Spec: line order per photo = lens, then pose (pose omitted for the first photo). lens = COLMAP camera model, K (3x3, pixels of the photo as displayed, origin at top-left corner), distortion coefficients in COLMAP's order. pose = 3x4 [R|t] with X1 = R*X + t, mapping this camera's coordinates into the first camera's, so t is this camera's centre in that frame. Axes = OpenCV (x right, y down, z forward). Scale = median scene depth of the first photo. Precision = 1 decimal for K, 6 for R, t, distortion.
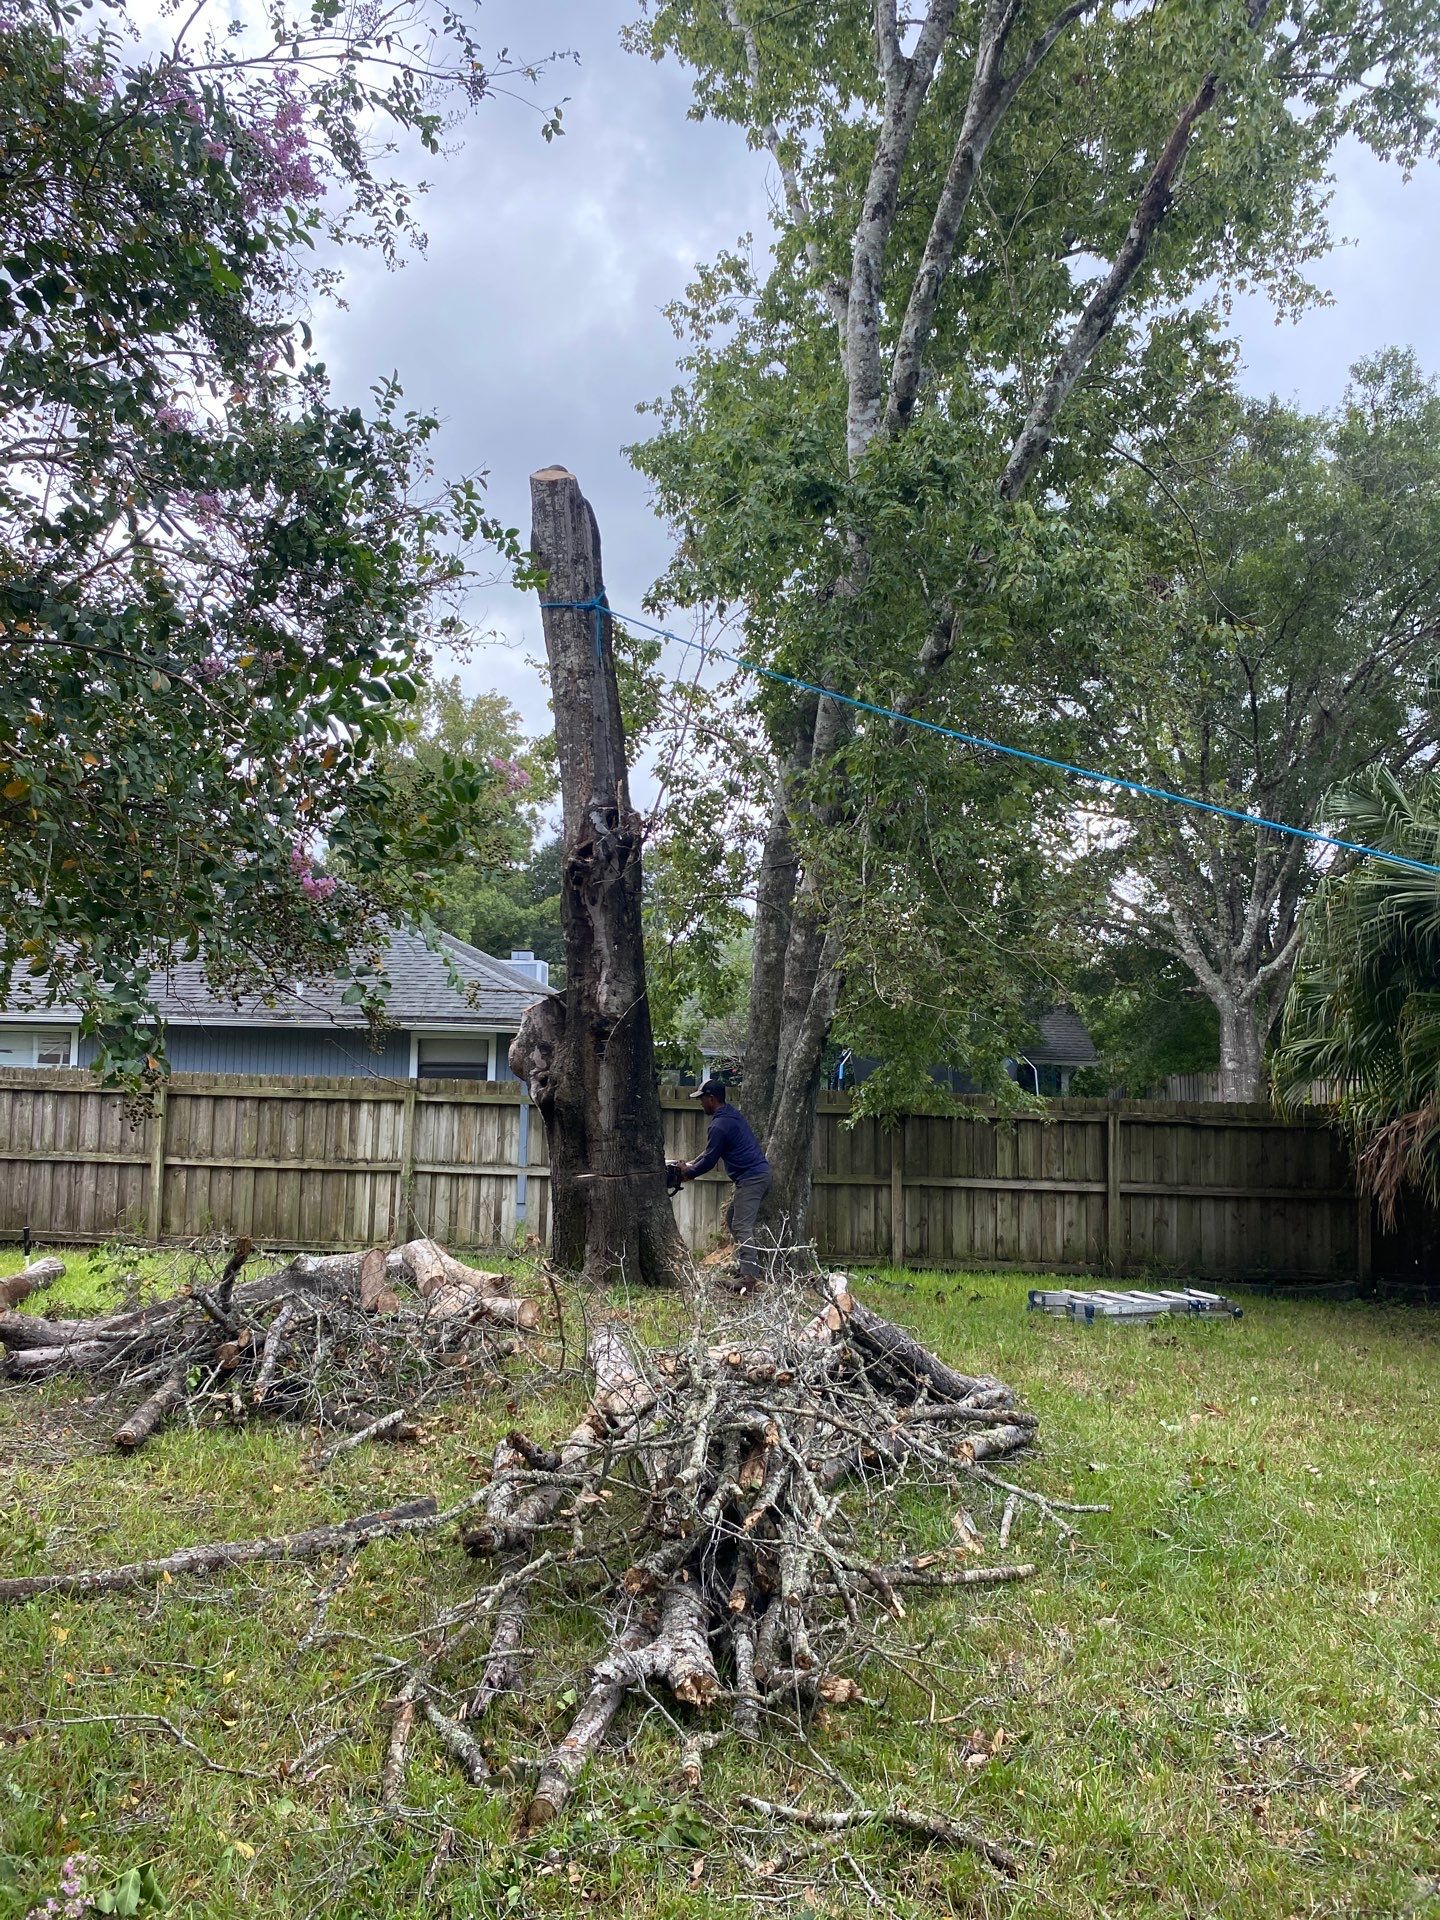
lens RADIAL K [[1496.7, 0, 724.6], [0, 1496.7, 955.5], [0, 0, 1]] dist [0.072109, 0.001188]
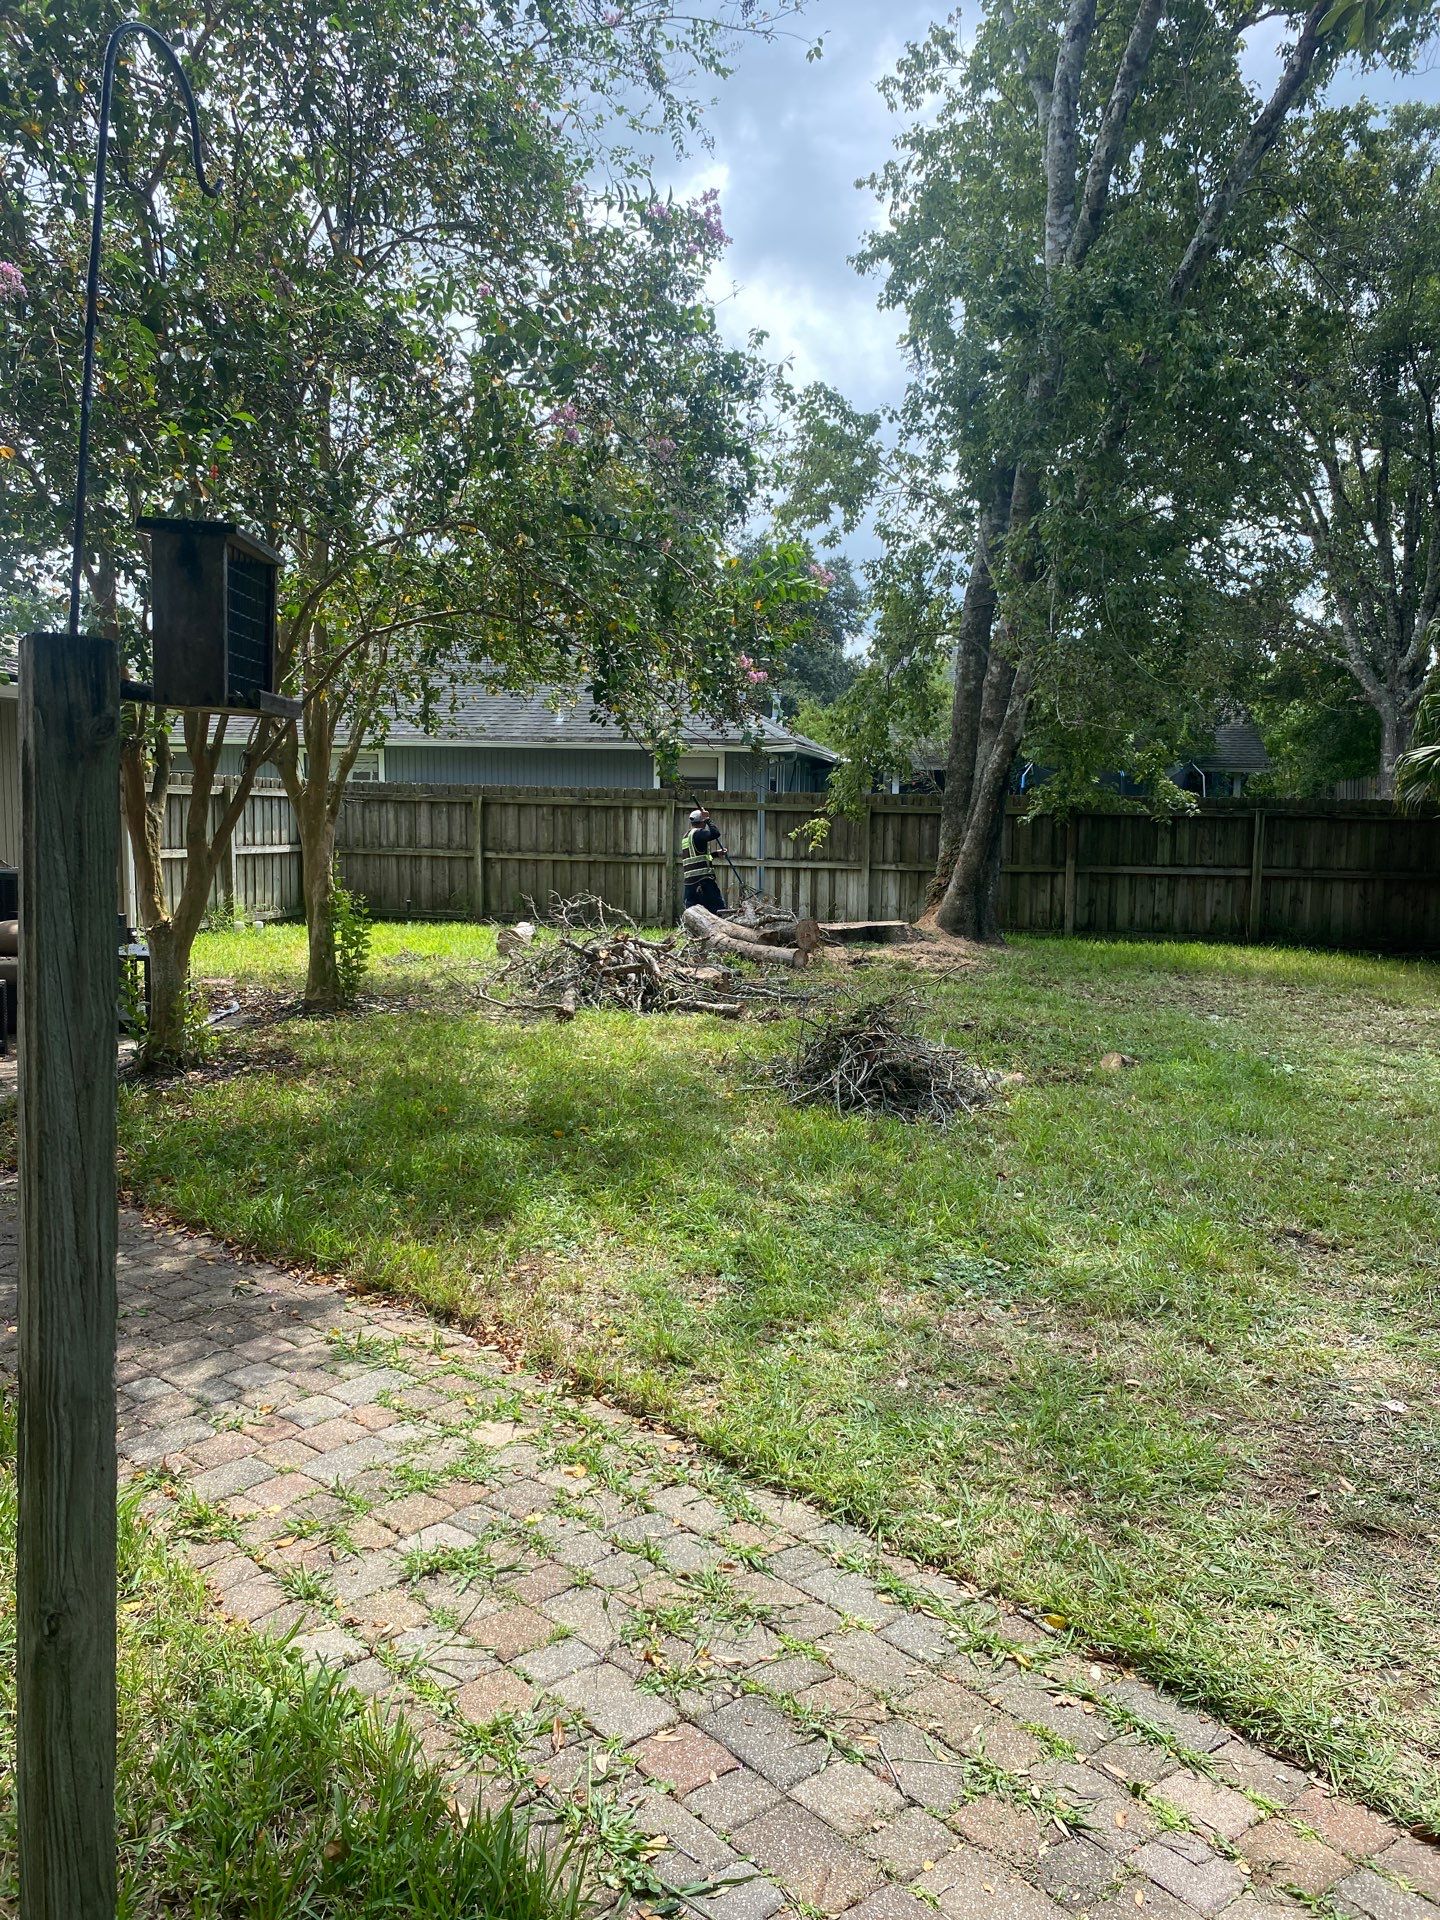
lens RADIAL K [[1474.6, 0, 701.2], [0, 1474.6, 980.8], [0, 0, 1]] dist [0.045435, -0.069245]
pose [[0.991271, 0.006044, -0.131705, -0.022441], [0.021244, 0.978572, 0.204804, -0.012341], [0.130121, -0.205814, 0.969902, -0.213266]]
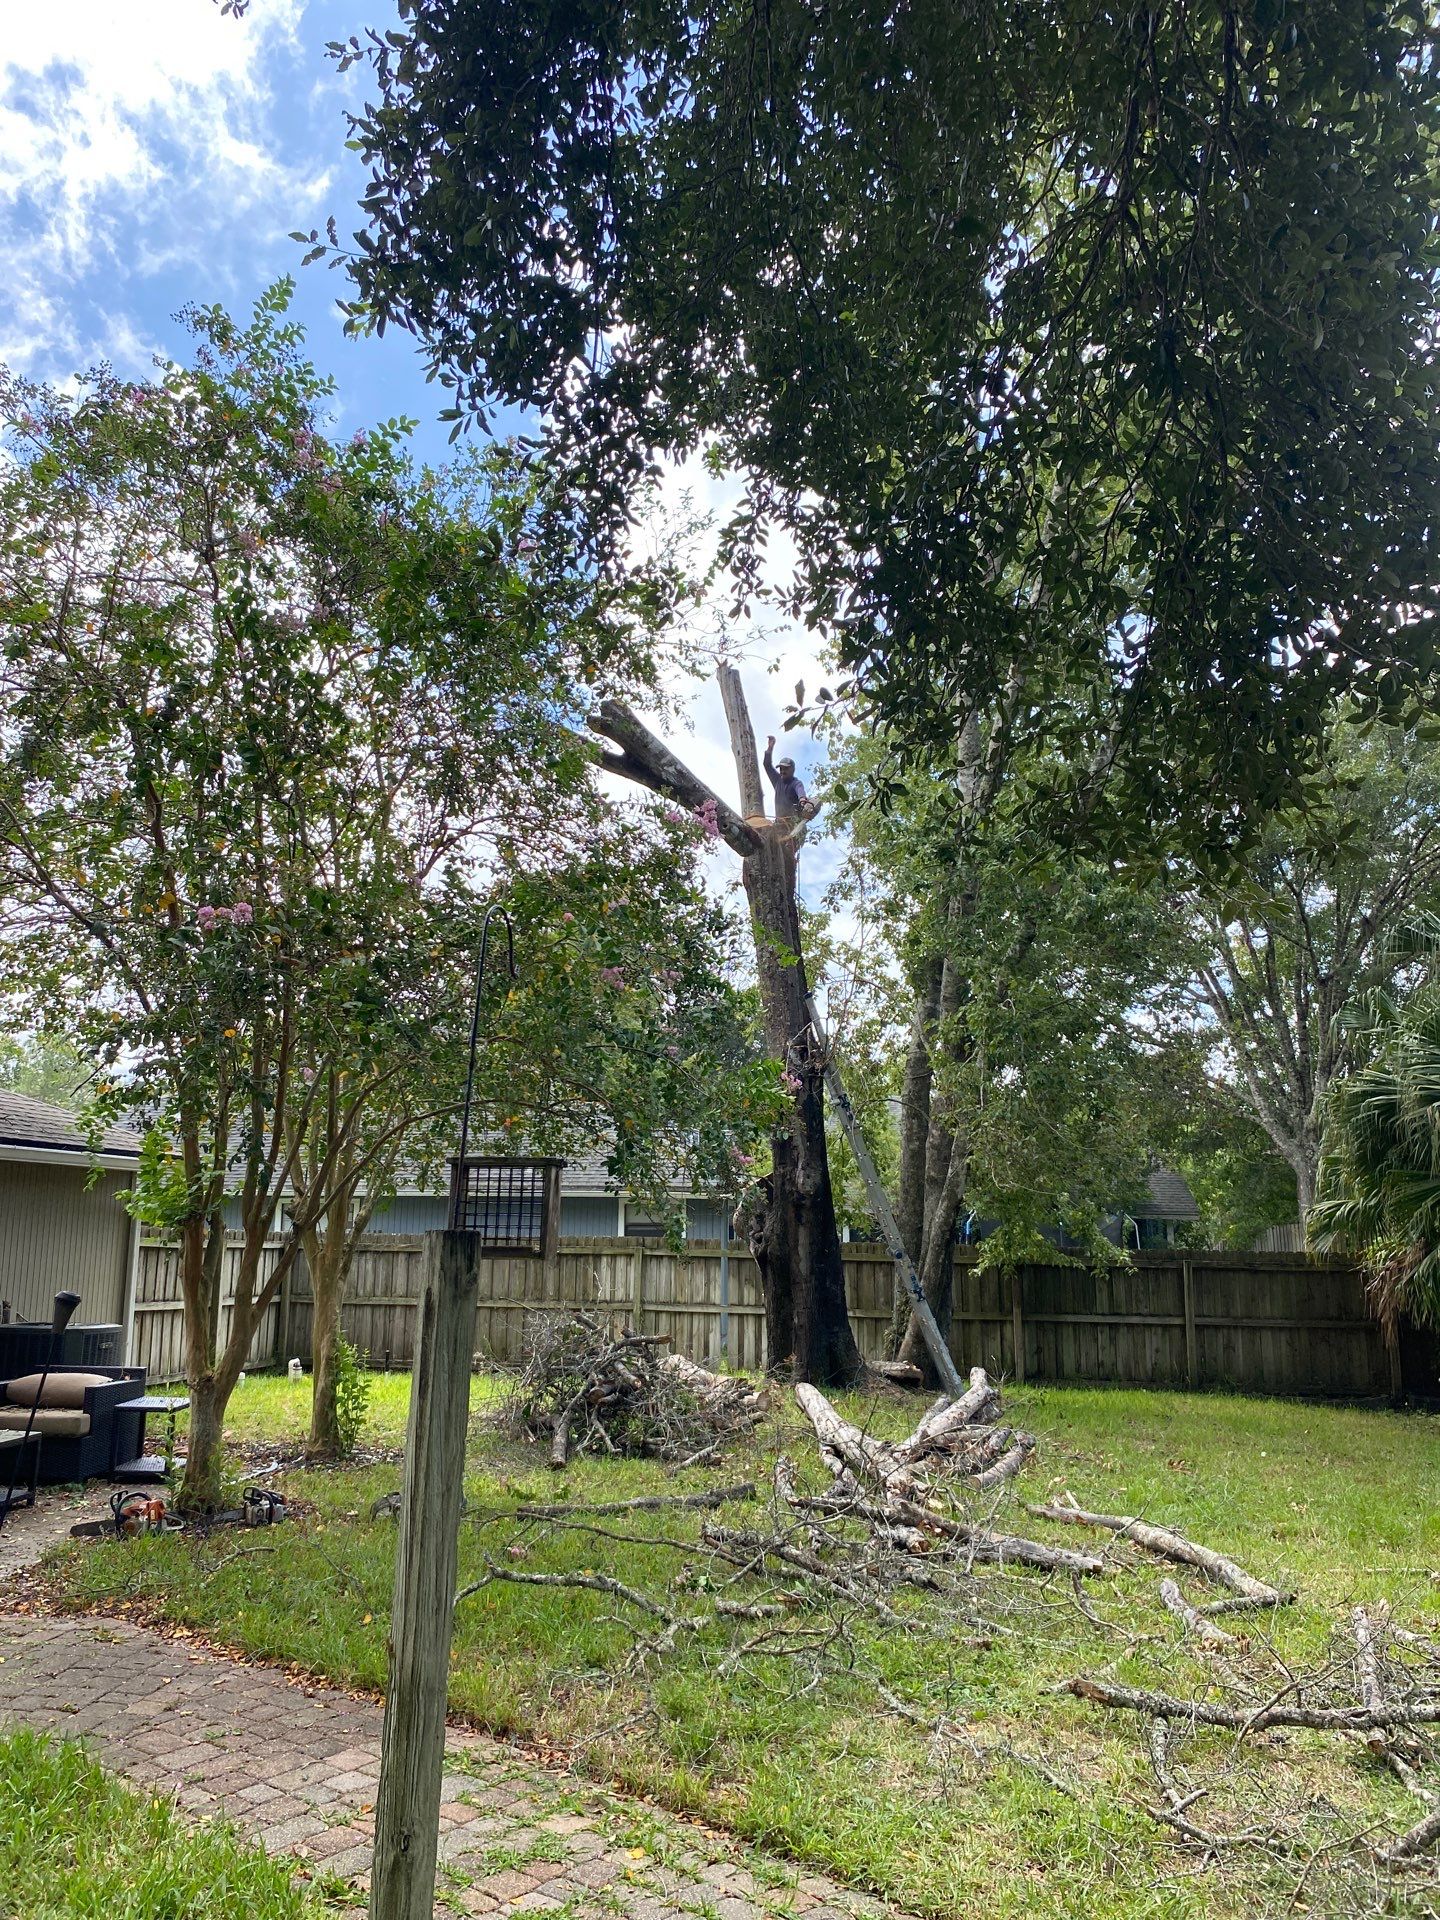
lens RADIAL K [[1481.0, 0, 711.8], [0, 1481.0, 967.0], [0, 0, 1]] dist [0.019340, 0.008802]
pose [[0.996065, -0.023749, -0.085388, -0.029232], [0.015634, 0.995404, -0.094477, -0.030565], [0.087240, 0.092770, 0.991858, -0.302511]]
